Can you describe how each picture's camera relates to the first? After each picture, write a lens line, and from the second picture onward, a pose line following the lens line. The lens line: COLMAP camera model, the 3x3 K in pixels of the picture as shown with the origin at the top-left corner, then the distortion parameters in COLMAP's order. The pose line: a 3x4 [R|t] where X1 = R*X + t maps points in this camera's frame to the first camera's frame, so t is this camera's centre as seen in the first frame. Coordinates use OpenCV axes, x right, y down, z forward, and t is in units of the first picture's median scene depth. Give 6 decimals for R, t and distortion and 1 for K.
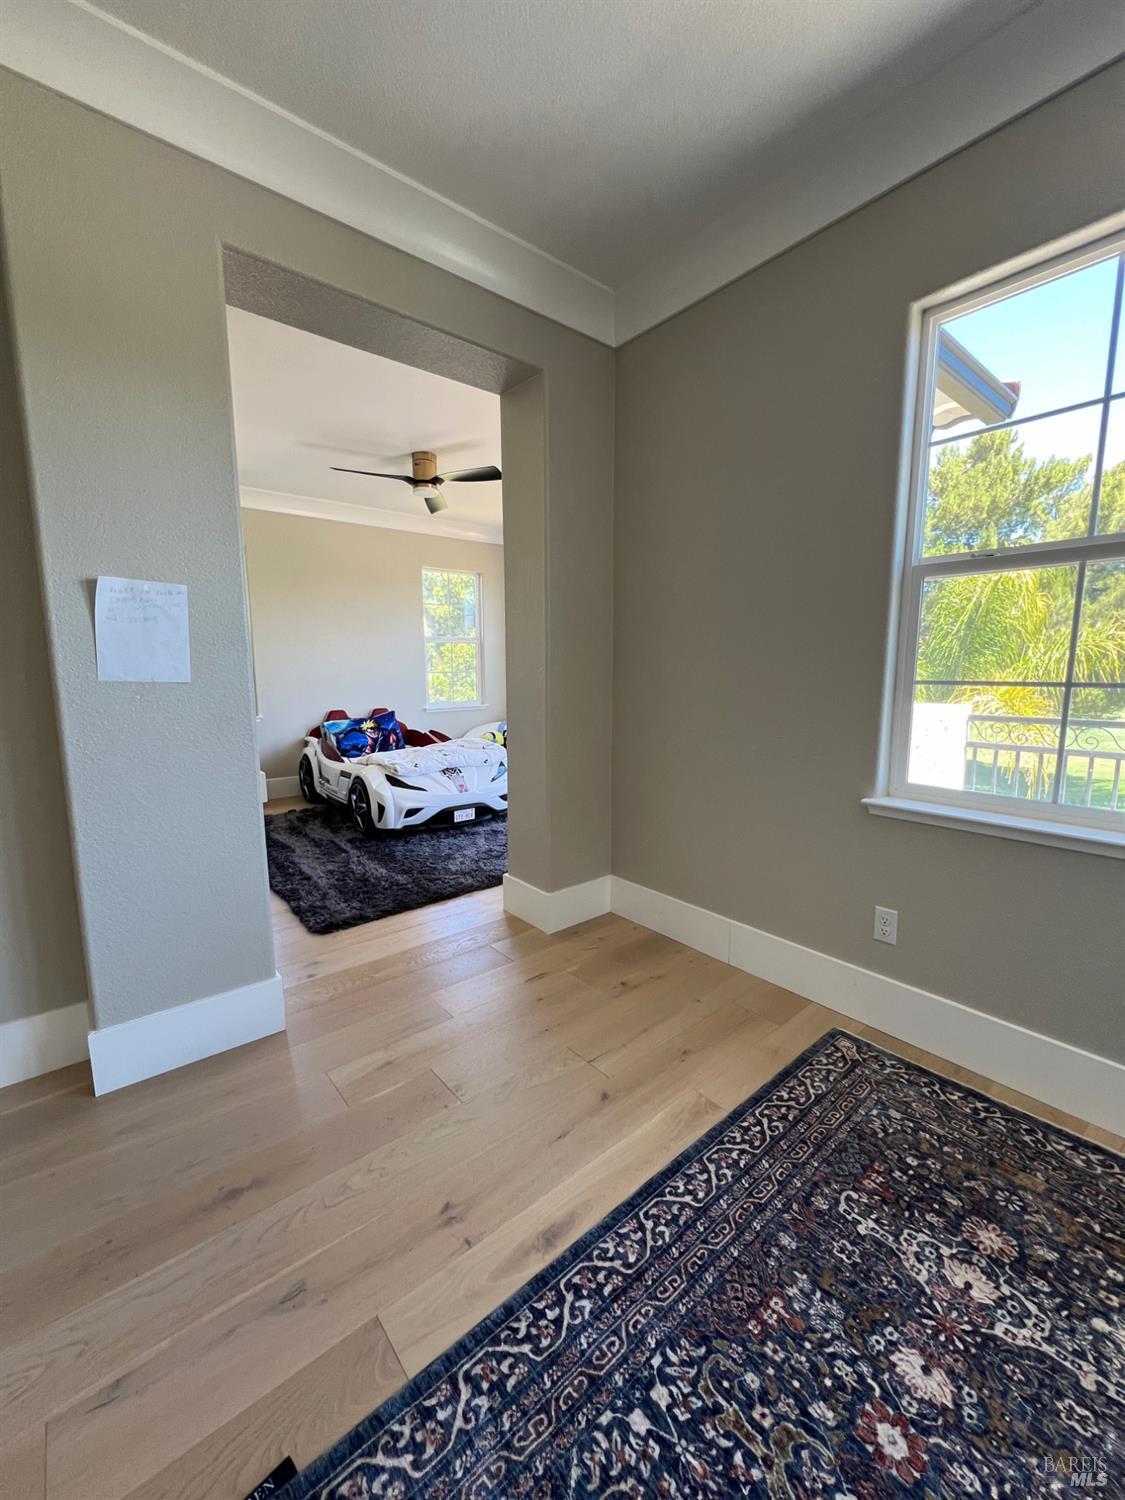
lens RADIAL K [[598.0, 0, 561.4], [0, 598.0, 752.9], [0, 0, 1]] dist [-0.002742, 0.000461]
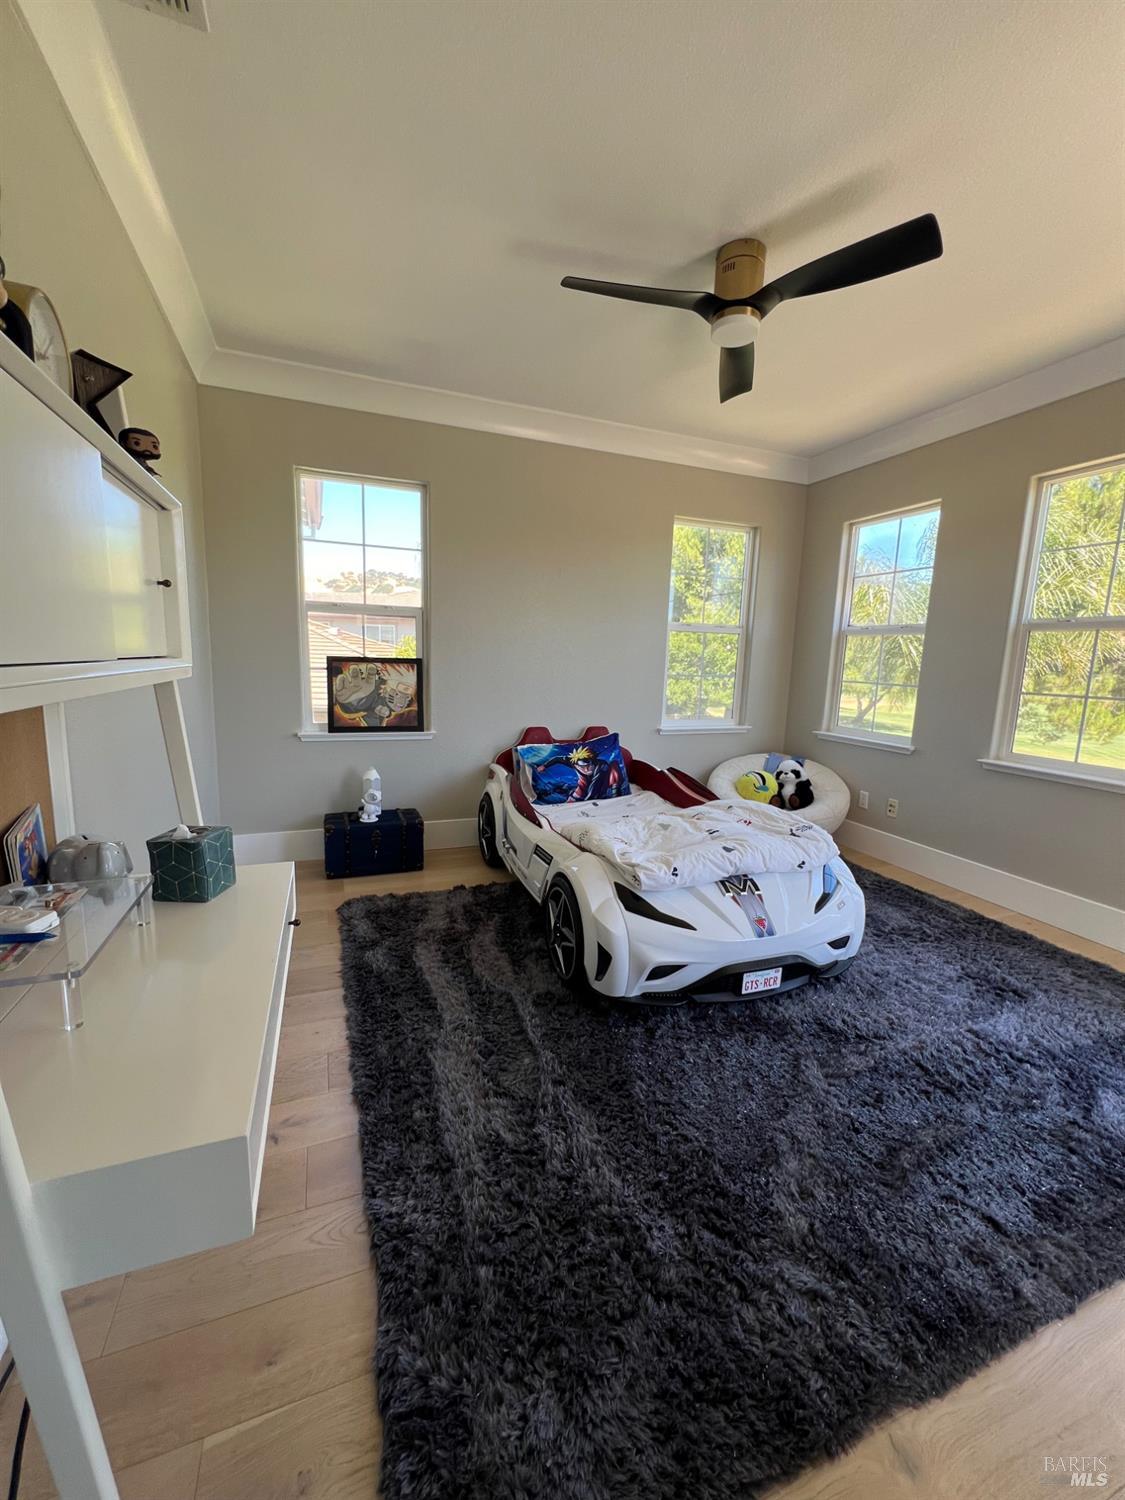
lens RADIAL K [[598.0, 0, 561.4], [0, 598.0, 752.9], [0, 0, 1]] dist [-0.002742, 0.000461]
pose [[0.948460, 0.082266, -0.306033, -0.169958], [-0.078407, 0.996610, 0.024904, -0.076219], [0.307044, 0.000375, 0.951695, 0.443051]]
